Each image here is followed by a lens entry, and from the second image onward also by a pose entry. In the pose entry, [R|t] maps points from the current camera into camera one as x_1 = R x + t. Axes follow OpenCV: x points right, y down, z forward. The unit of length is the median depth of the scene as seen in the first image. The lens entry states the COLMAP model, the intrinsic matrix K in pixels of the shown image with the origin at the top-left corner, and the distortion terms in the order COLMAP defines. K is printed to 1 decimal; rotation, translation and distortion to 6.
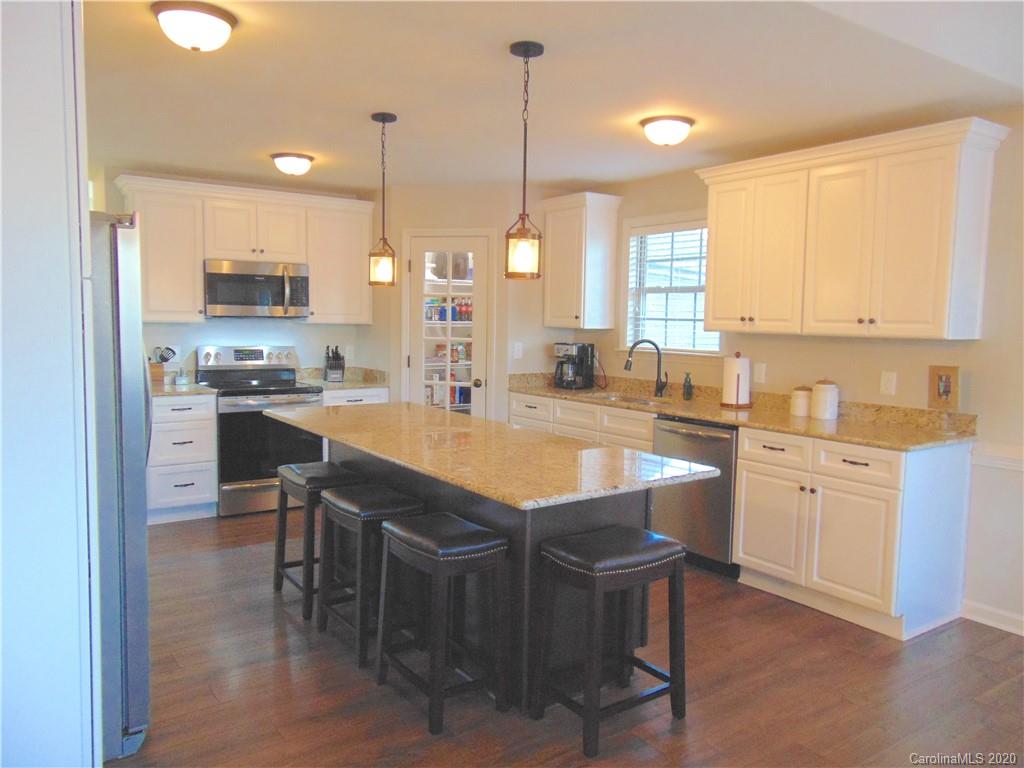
lens RADIAL K [[766.1, 0, 512.0], [0, 766.1, 384.0], [0, 0, 1]] dist [-0.039219, 0.079313]
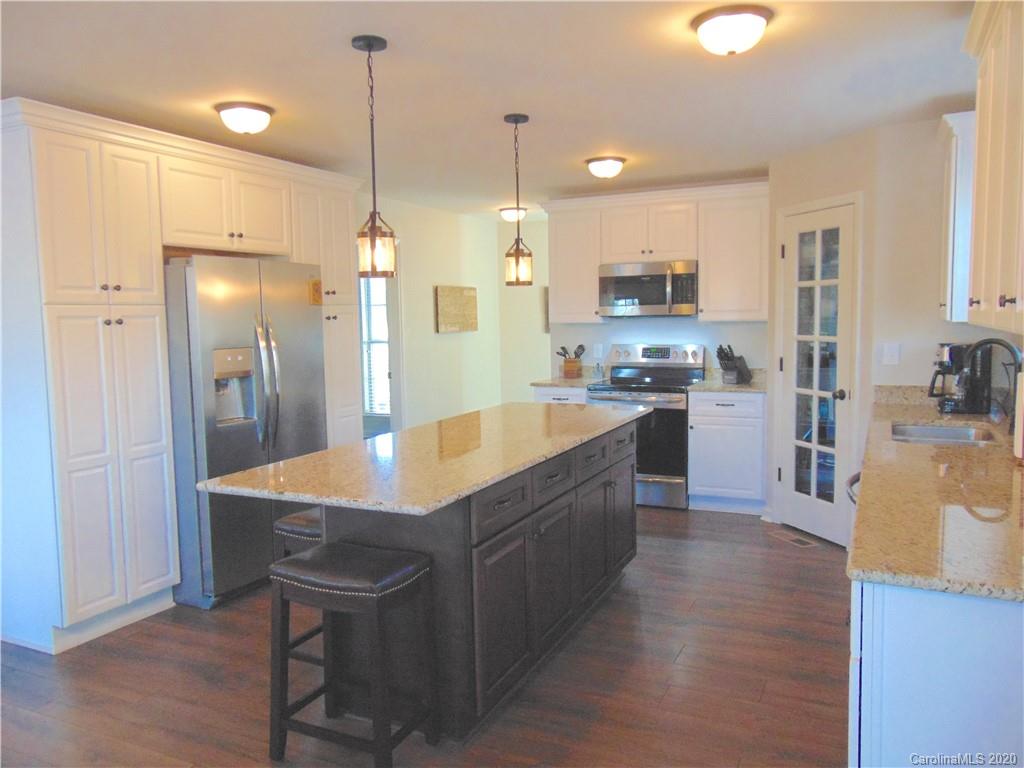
lens RADIAL K [[766.1, 0, 512.0], [0, 766.1, 384.0], [0, 0, 1]] dist [-0.039219, 0.079313]
pose [[0.480459, 0.052703, -0.875432, 0.632466], [-0.049602, 0.998228, 0.032873, -0.027643], [0.875613, 0.027629, 0.482222, 0.446691]]
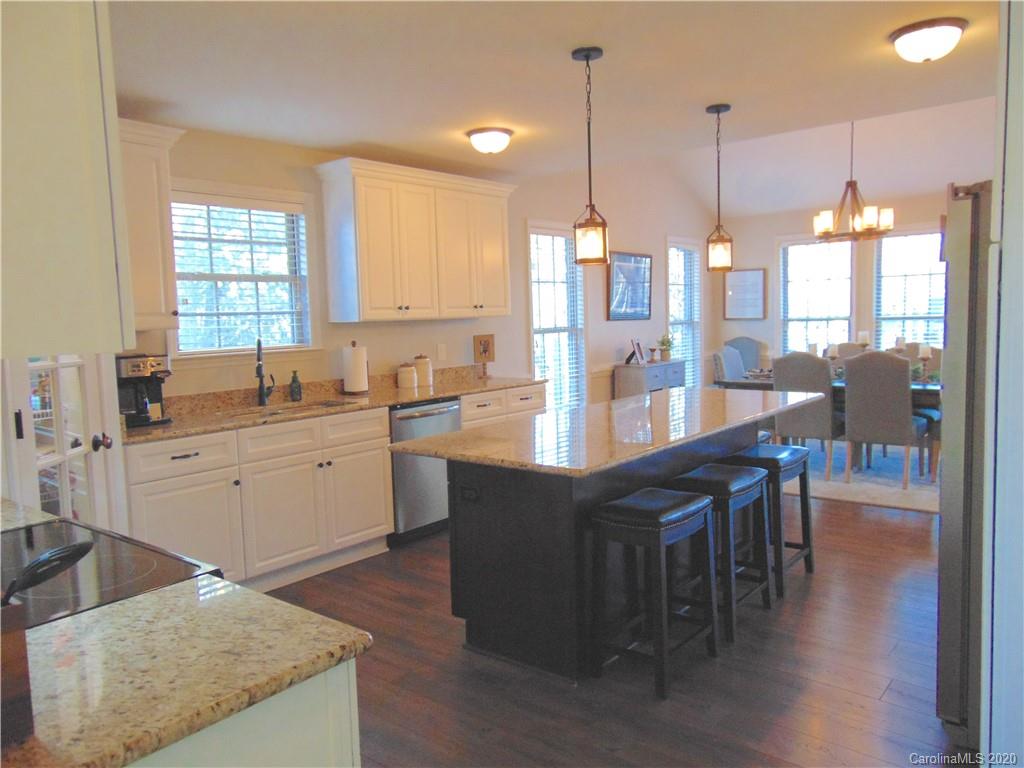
lens RADIAL K [[766.1, 0, 512.0], [0, 766.1, 384.0], [0, 0, 1]] dist [-0.039219, 0.079313]
pose [[-0.267485, -0.099100, 0.958452, -0.822054], [0.106419, 0.985574, 0.131603, -0.105947], [-0.957667, 0.137199, -0.253080, 1.146829]]
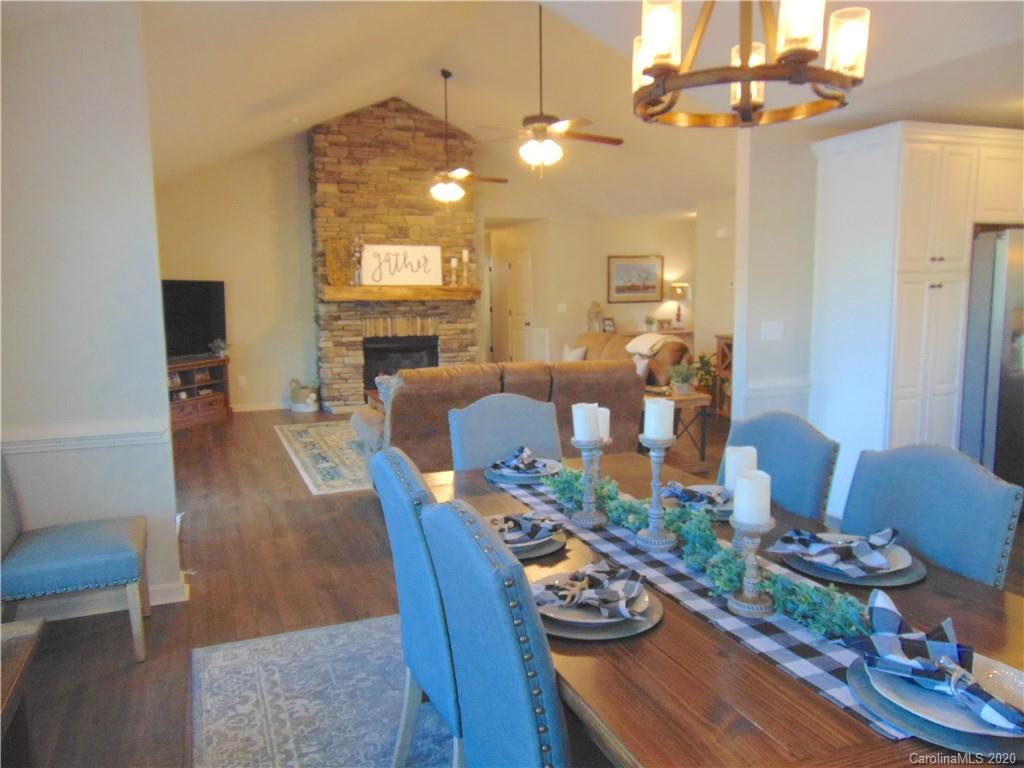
lens RADIAL K [[766.1, 0, 512.0], [0, 766.1, 384.0], [0, 0, 1]] dist [-0.039219, 0.079313]
pose [[-0.218011, 0.104797, -0.970303, 0.857621], [-0.074447, 0.989535, 0.123601, -0.000064], [0.973103, 0.099182, -0.207928, 0.140390]]
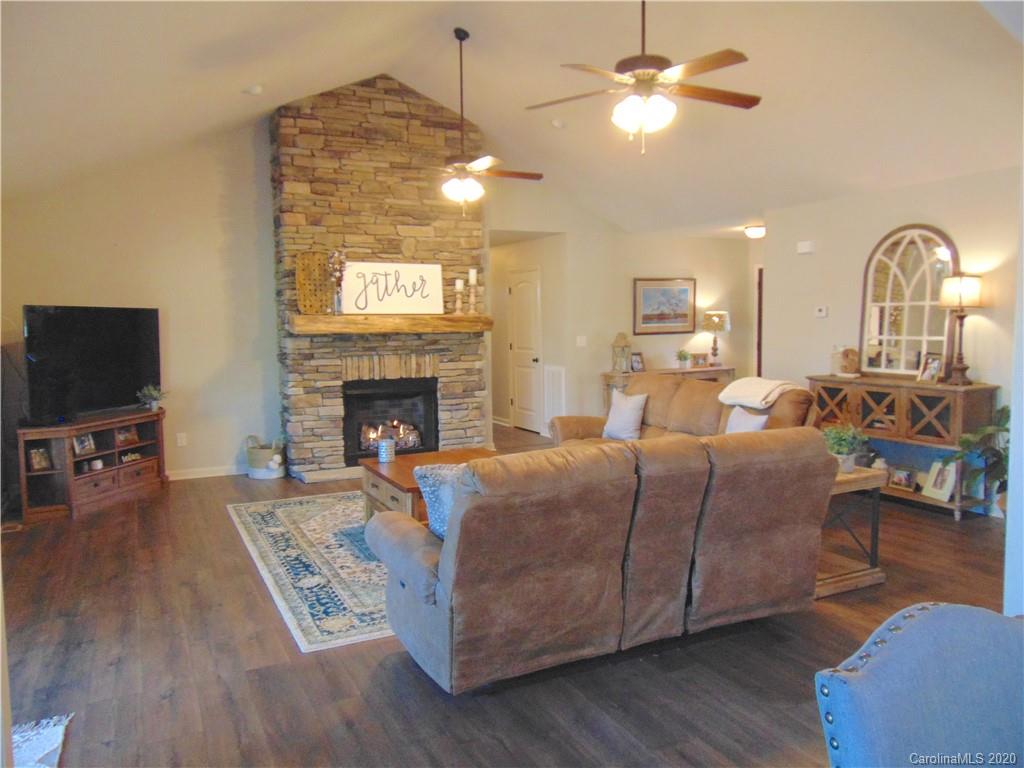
lens RADIAL K [[766.1, 0, 512.0], [0, 766.1, 384.0], [0, 0, 1]] dist [-0.039219, 0.079313]
pose [[-0.149353, 0.069449, -0.986342, 0.436436], [-0.071423, 0.994167, 0.080815, 0.012970], [0.986201, 0.082518, -0.143522, -0.123820]]
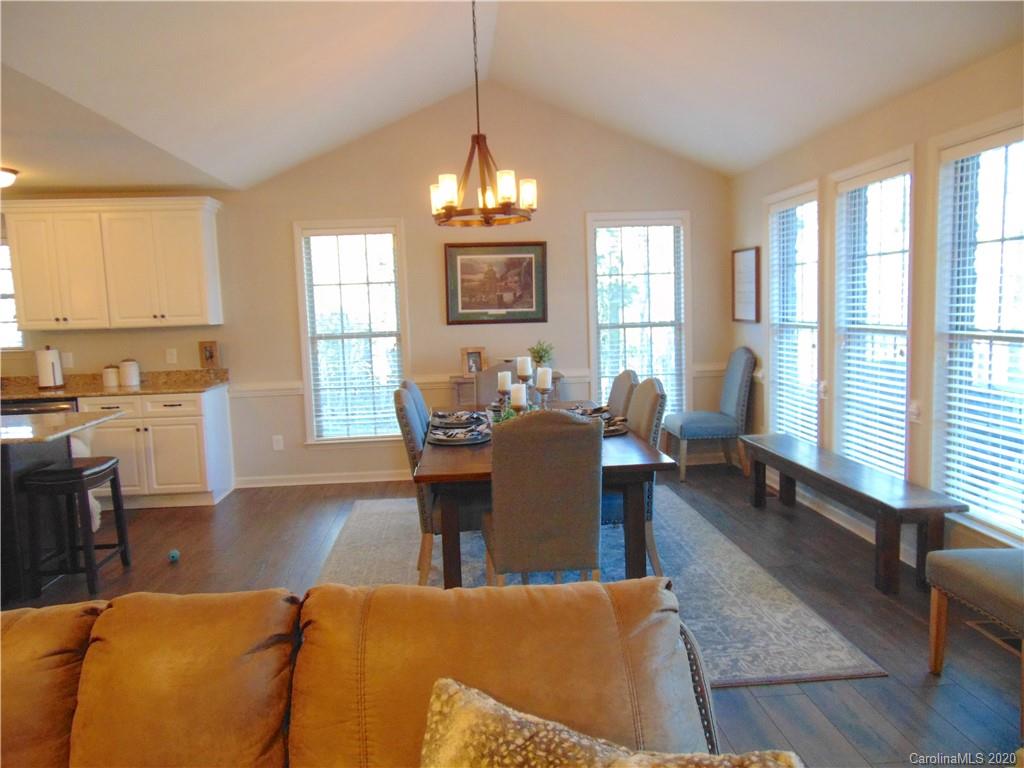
lens RADIAL K [[766.1, 0, 512.0], [0, 766.1, 384.0], [0, 0, 1]] dist [-0.039219, 0.079313]
pose [[0.509260, -0.124194, 0.851605, -0.438483], [0.115779, 0.990424, 0.075203, 0.017143], [-0.852789, 0.060300, 0.518762, -0.352611]]
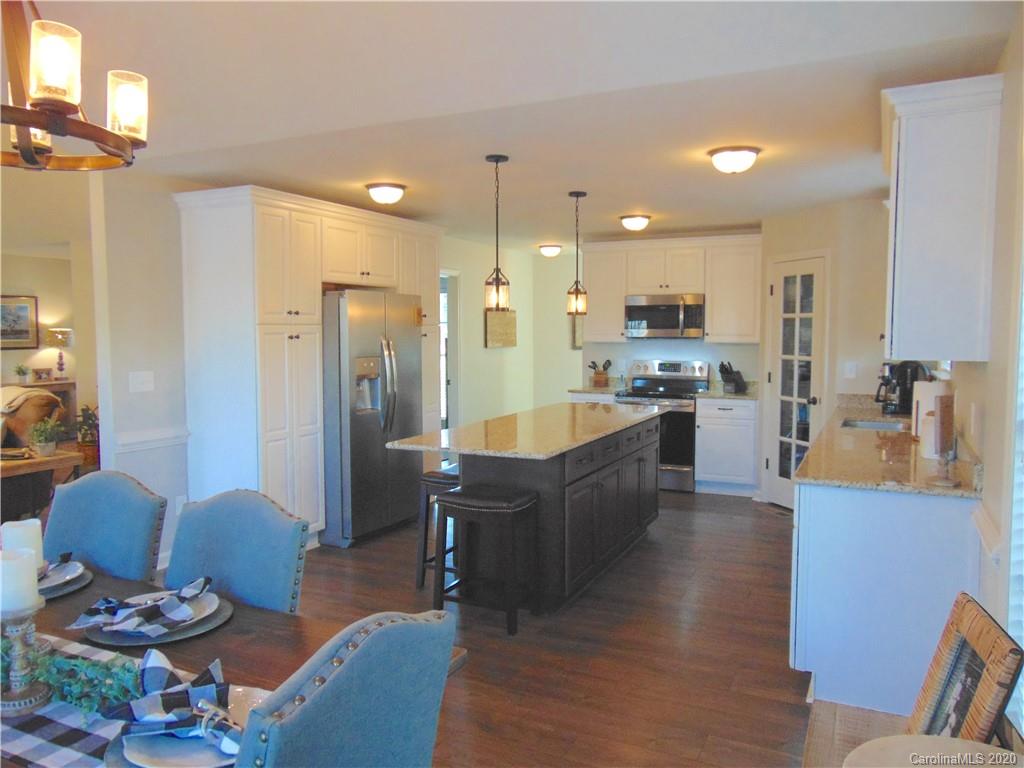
lens RADIAL K [[766.1, 0, 512.0], [0, 766.1, 384.0], [0, 0, 1]] dist [-0.039219, 0.079313]
pose [[0.482533, 0.043797, -0.874782, 0.872027], [-0.067187, 0.997657, 0.012888, -0.012532], [0.873297, 0.052555, 0.484345, 0.205538]]
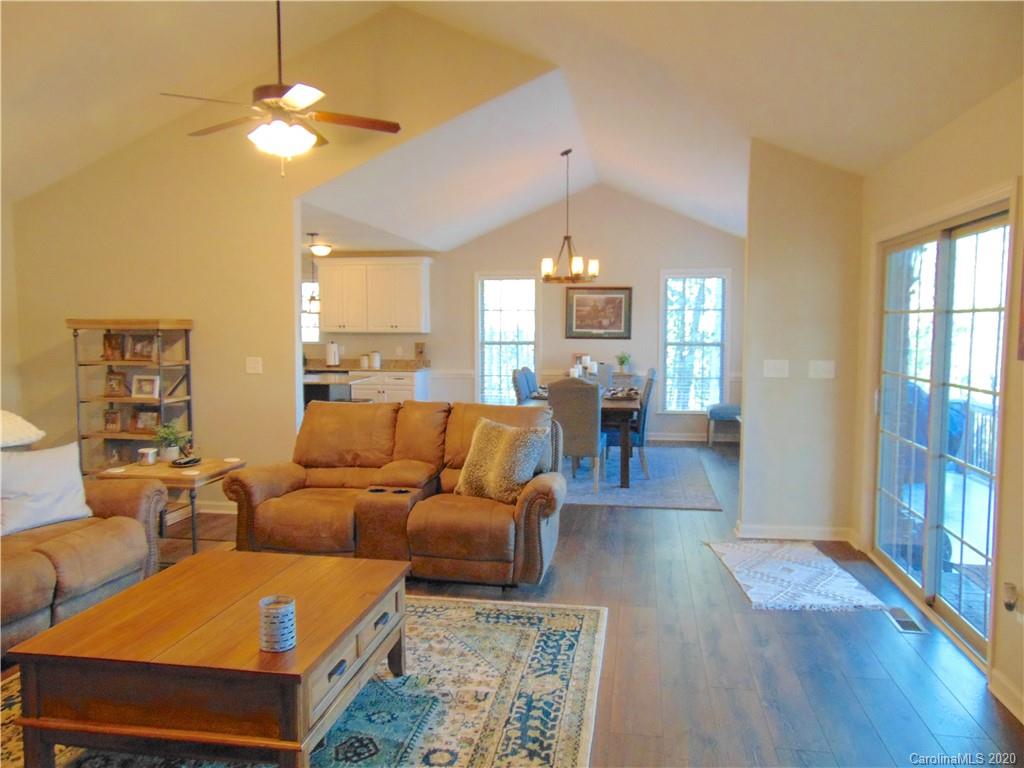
lens RADIAL K [[766.1, 0, 512.0], [0, 766.1, 384.0], [0, 0, 1]] dist [-0.039219, 0.079313]
pose [[0.704401, -0.070346, 0.706308, -0.971919], [0.070583, 0.997087, 0.028914, 0.058164], [-0.706284, 0.029486, 0.707314, -0.987765]]
